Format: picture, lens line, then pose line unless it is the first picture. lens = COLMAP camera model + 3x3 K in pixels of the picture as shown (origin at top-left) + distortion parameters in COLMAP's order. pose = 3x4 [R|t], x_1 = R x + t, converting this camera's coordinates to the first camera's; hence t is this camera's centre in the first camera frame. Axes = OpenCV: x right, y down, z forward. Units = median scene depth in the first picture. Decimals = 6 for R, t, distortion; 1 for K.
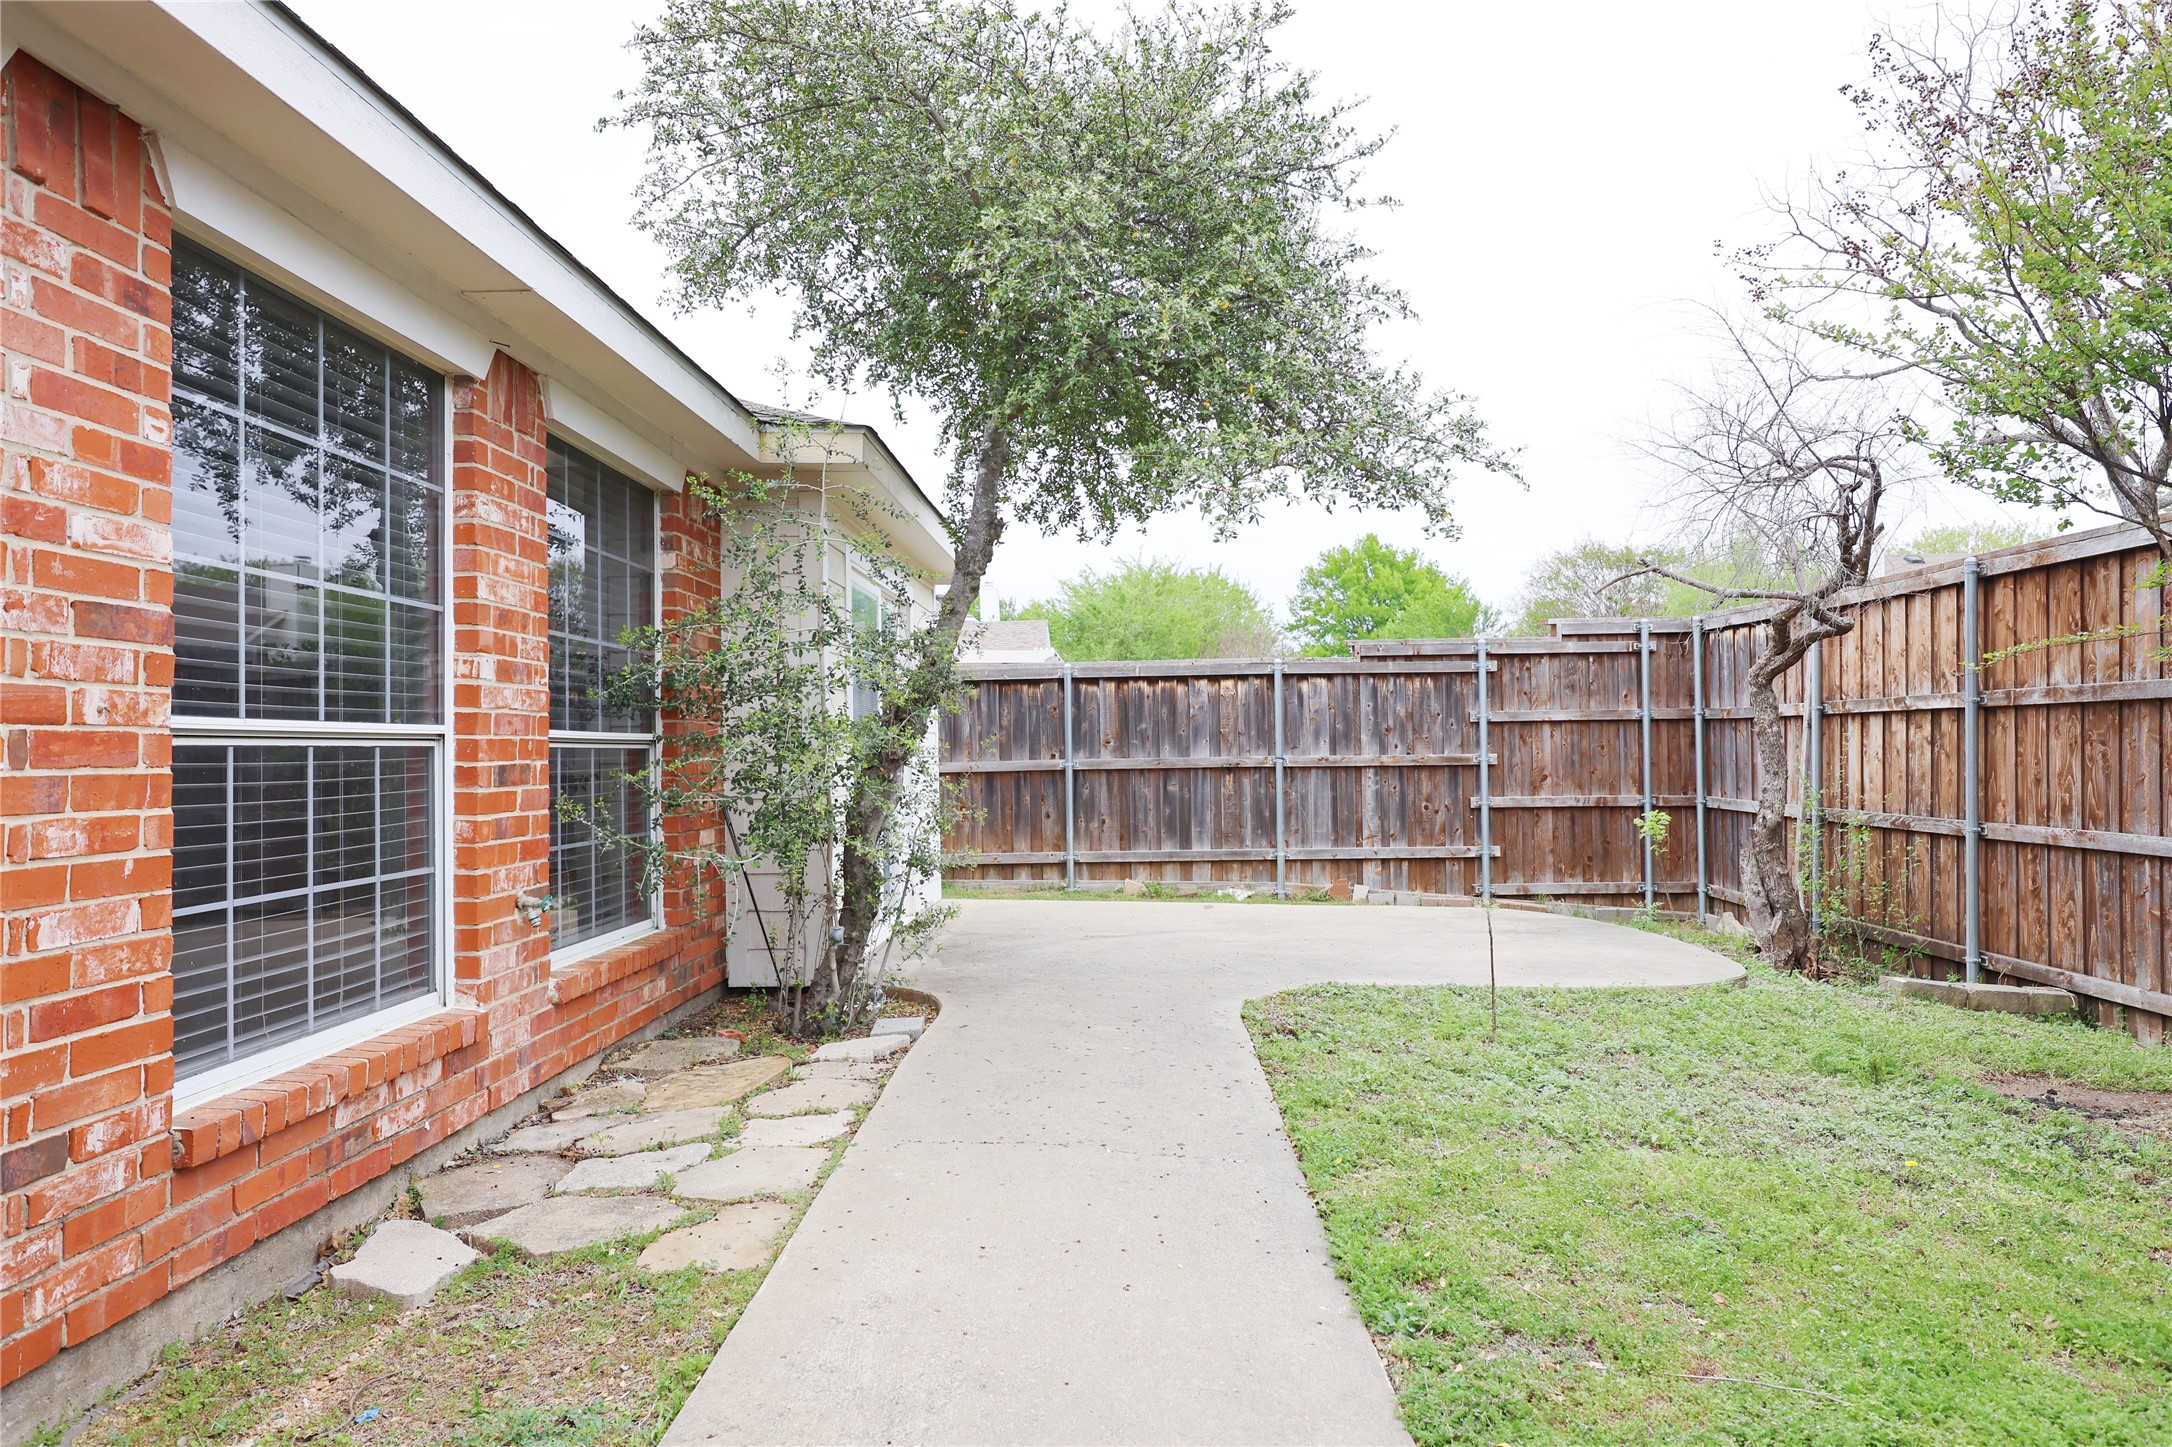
lens RADIAL K [[1338.7, 0, 1086.0], [0, 1338.7, 723.5], [0, 0, 1]] dist [-0.002809, -0.002778]
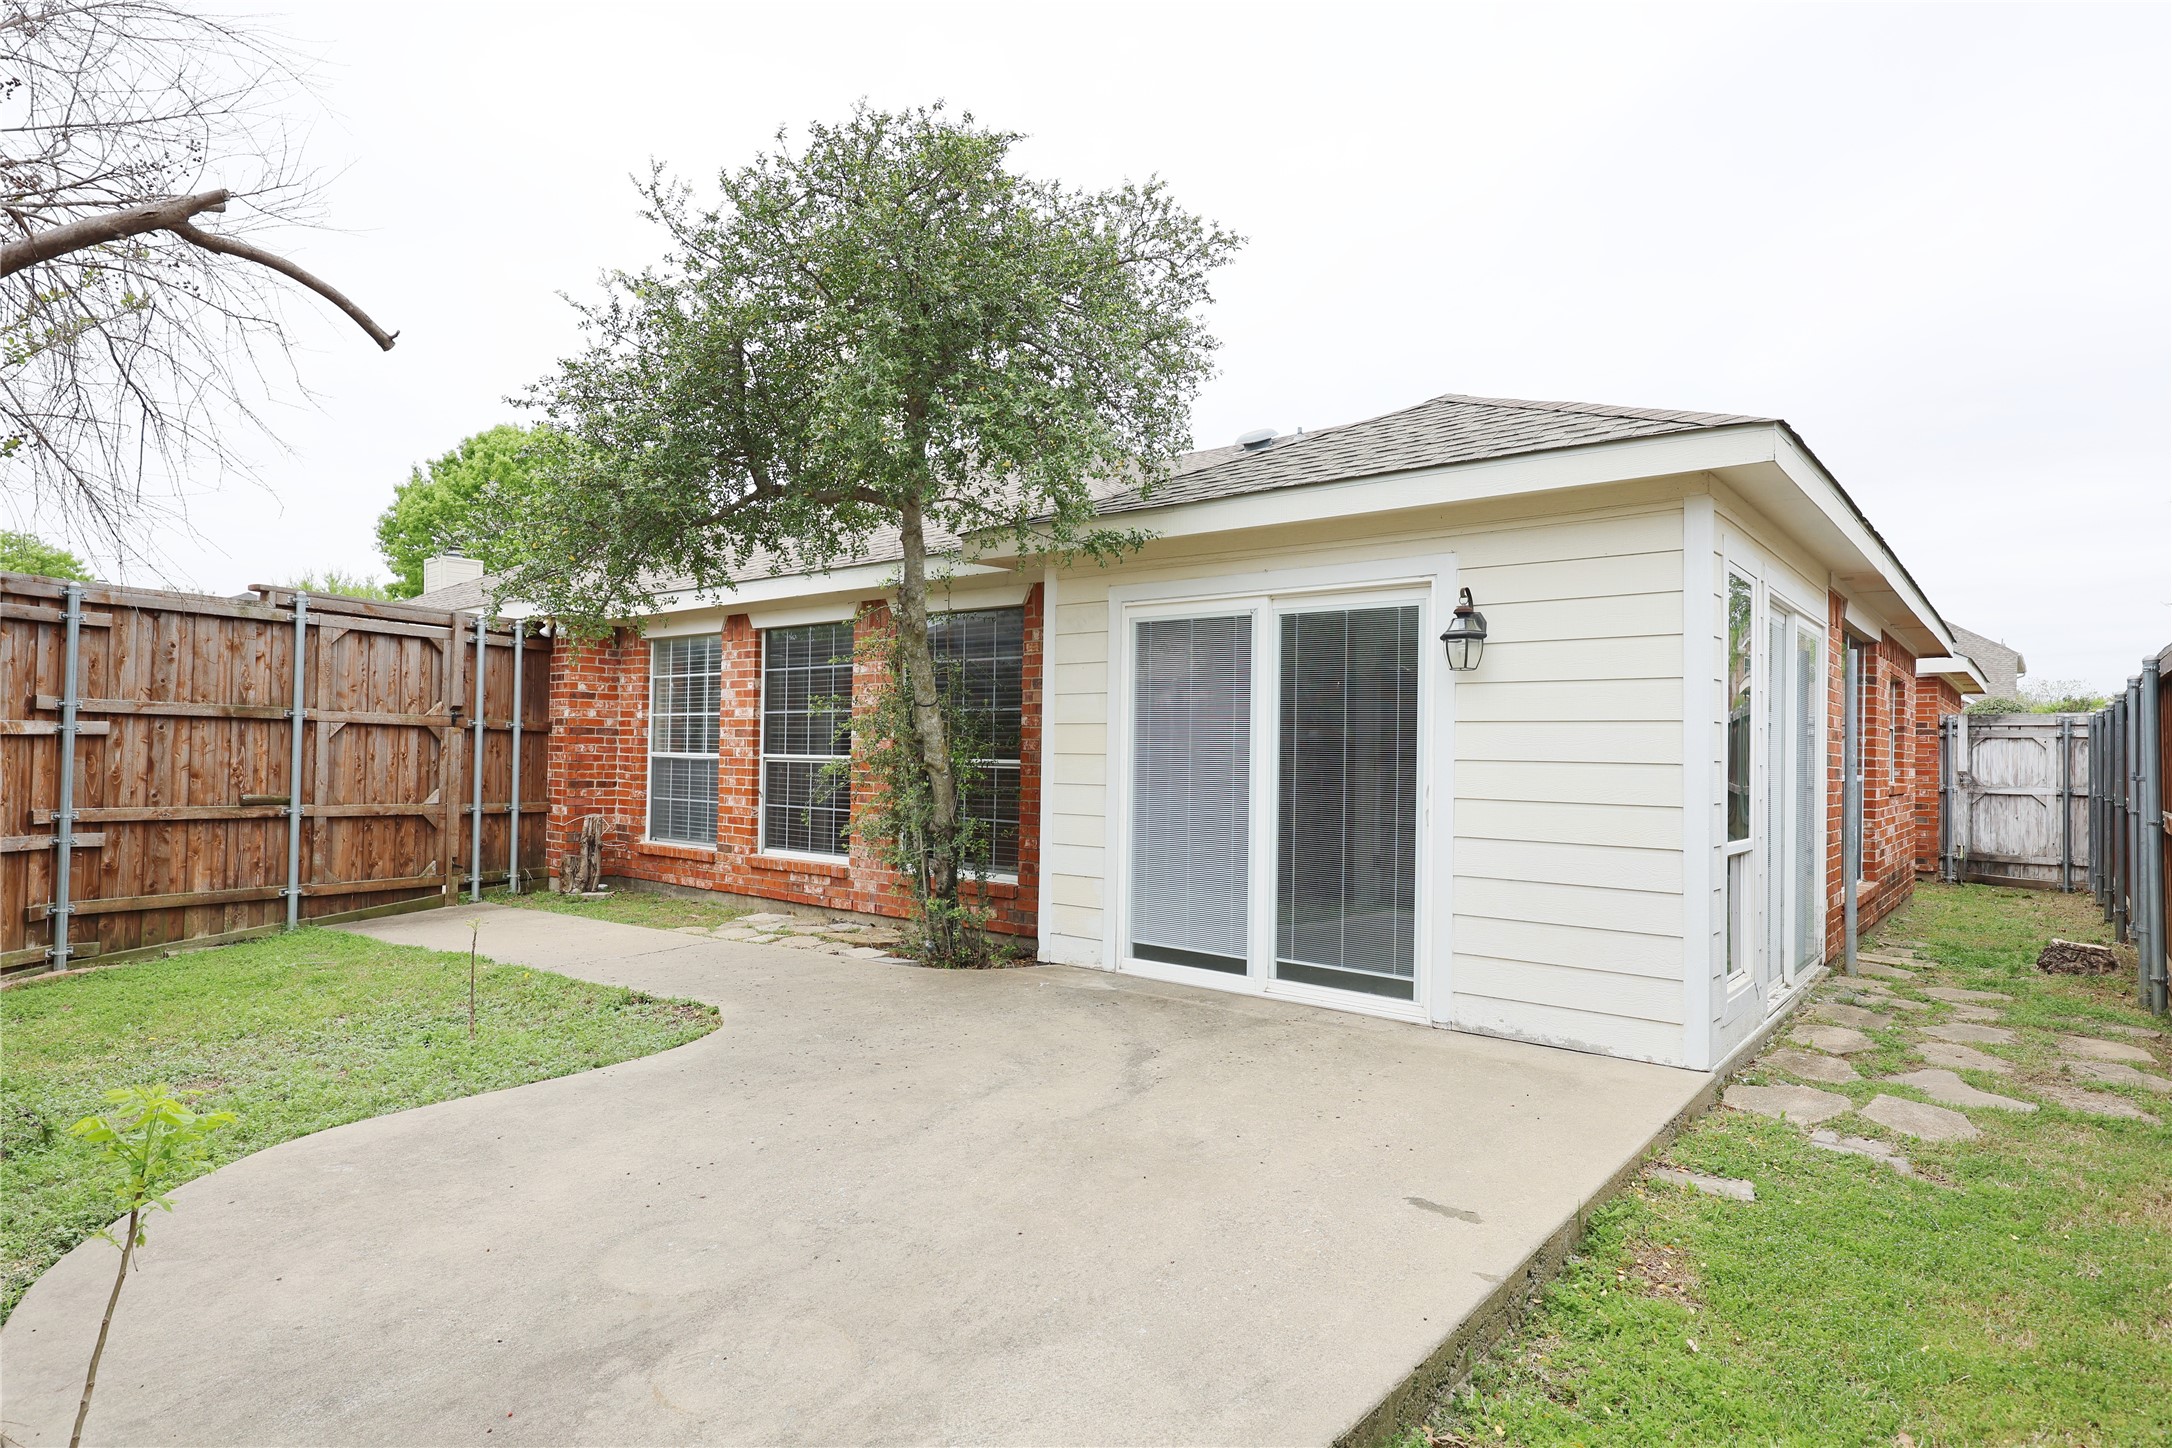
lens RADIAL K [[1163.6, 0, 1086.0], [0, 1163.6, 724.0], [0, 0, 1]] dist [-0.000684, 0.000538]
pose [[-0.601483, -0.010834, -0.798812, 0.366339], [0.011360, 0.999691, -0.022111, -0.001915], [0.798805, -0.022374, -0.601174, 0.941201]]
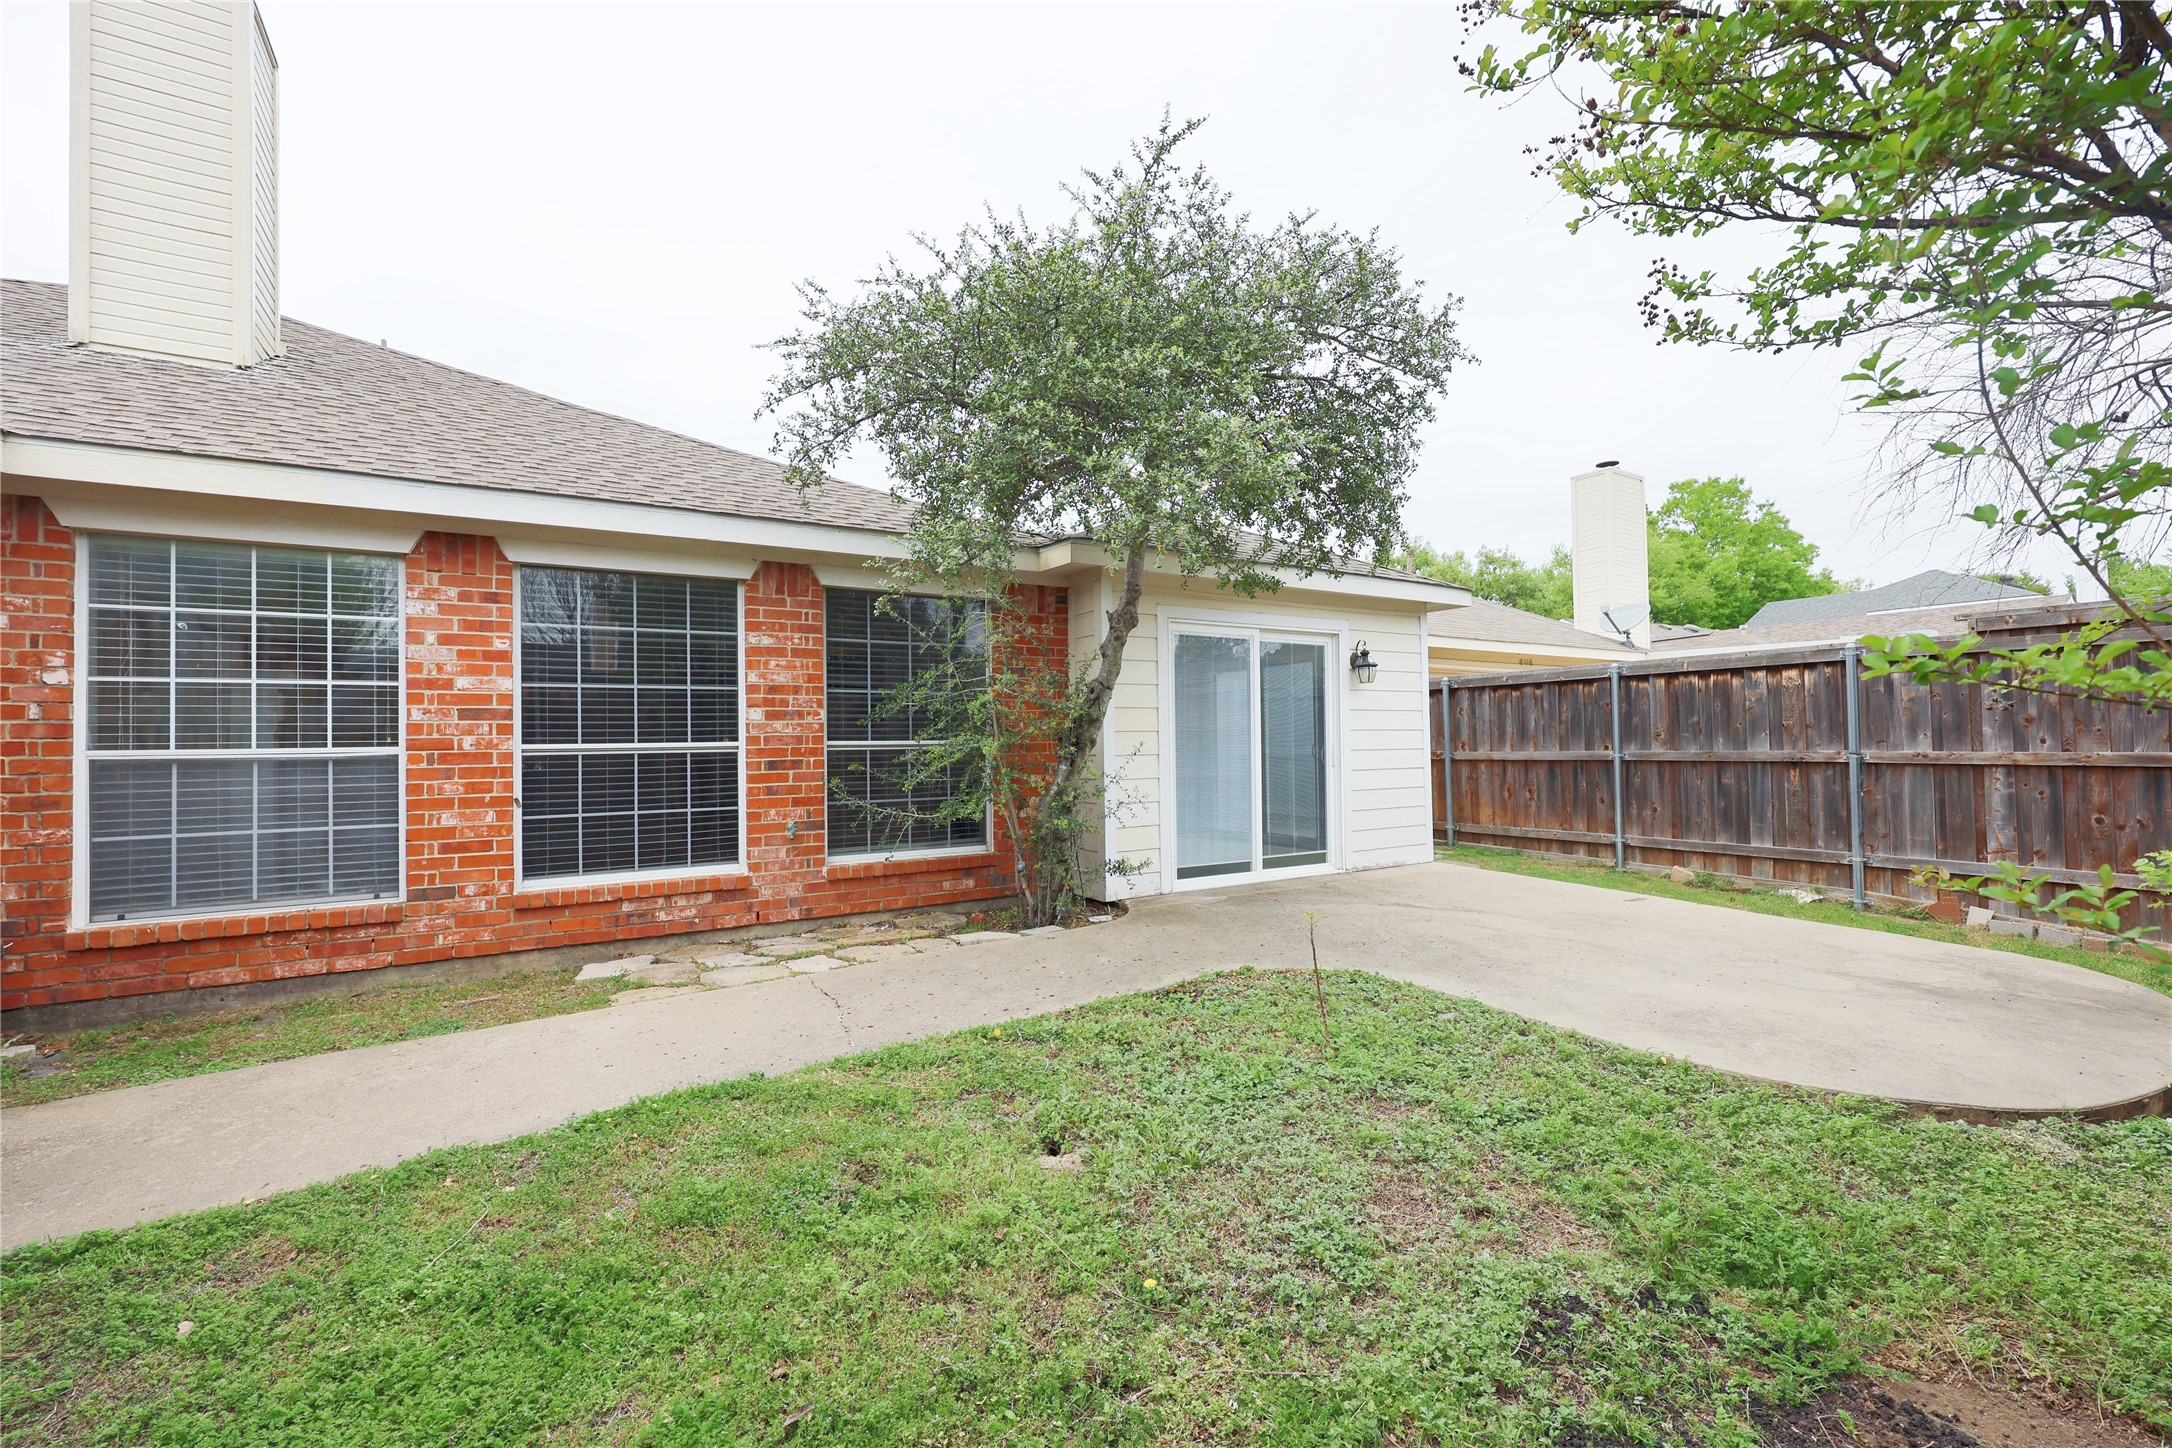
lens RADIAL K [[906.2, 0, 1086.0], [0, 906.2, 724.0], [0, 0, 1]] dist [0.001485, -0.000181]
pose [[0.550698, -0.007695, -0.834669, 0.368477], [0.021505, 0.999756, 0.004972, -0.008044], [0.834427, -0.020688, 0.550729, 0.228798]]
